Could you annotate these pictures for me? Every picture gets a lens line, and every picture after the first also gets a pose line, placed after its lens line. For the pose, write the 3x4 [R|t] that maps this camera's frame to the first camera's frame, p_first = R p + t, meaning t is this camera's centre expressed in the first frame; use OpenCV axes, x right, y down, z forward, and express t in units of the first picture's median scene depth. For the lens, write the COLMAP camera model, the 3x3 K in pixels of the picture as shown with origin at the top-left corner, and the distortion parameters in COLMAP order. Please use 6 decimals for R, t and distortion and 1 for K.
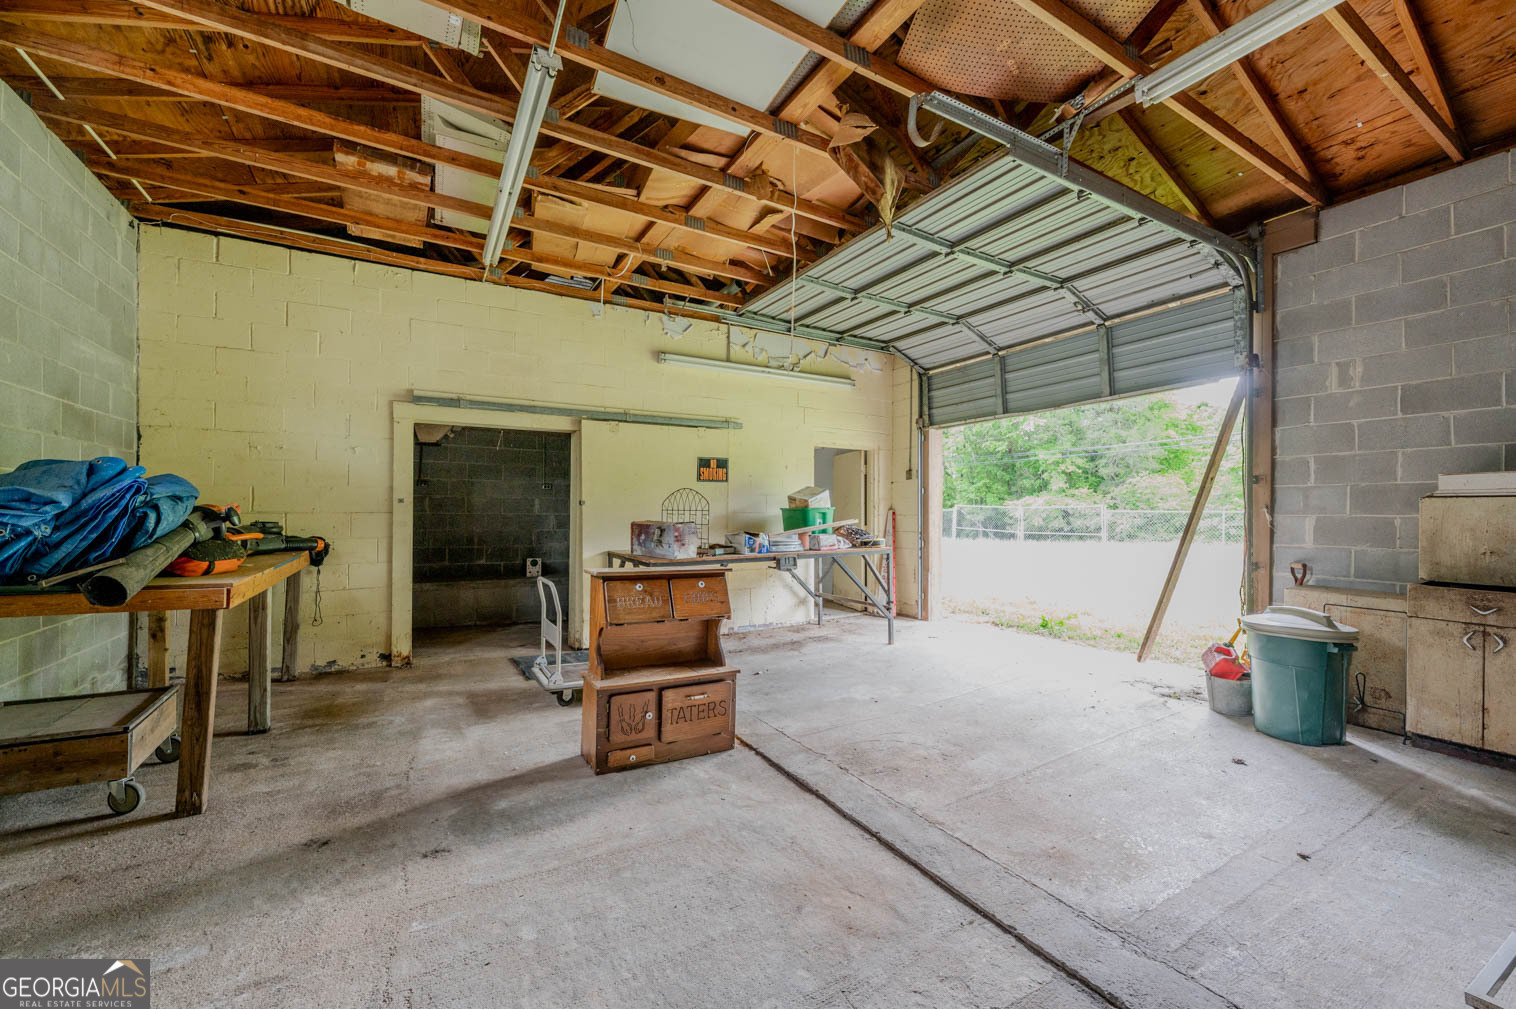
lens RADIAL K [[607.0, 0, 755.2], [0, 607.0, 512.5], [0, 0, 1]] dist [0.000154, -0.000202]
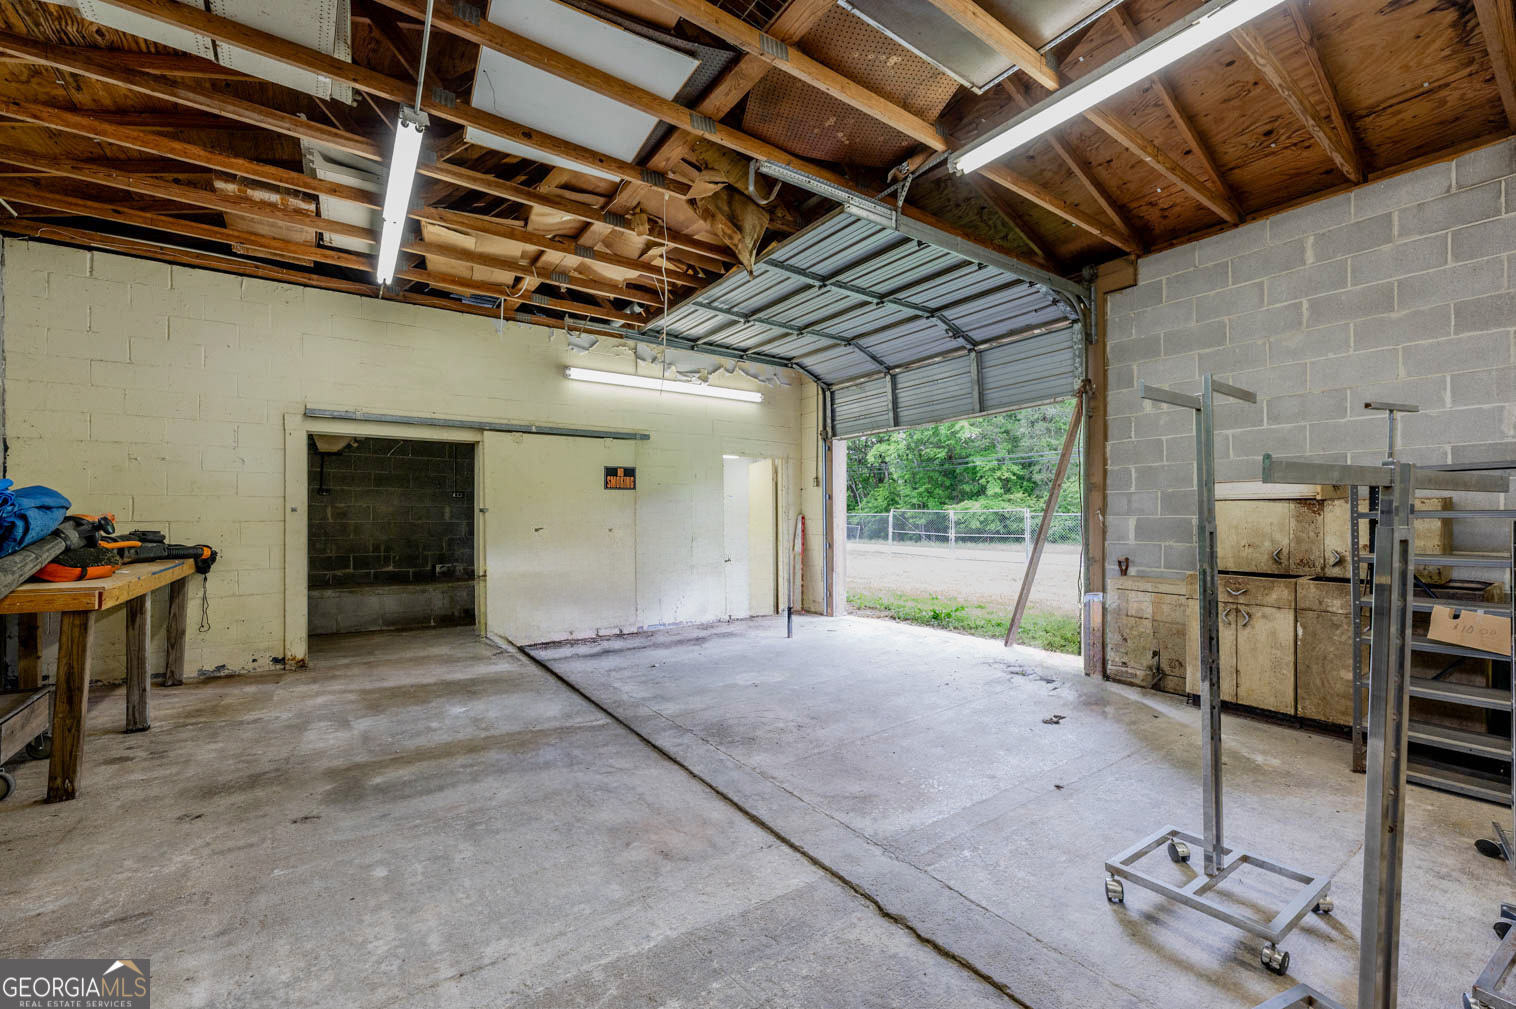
lens RADIAL K [[607.0, 0, 779.0], [0, 607.0, 518.9], [0, 0, 1]] dist [0.000154, -0.000202]
pose [[0.993780, -0.008677, 0.111021, 0.136201], [0.008559, 0.999962, 0.001532, 0.002423], [-0.111030, -0.000573, 0.993817, -0.132751]]
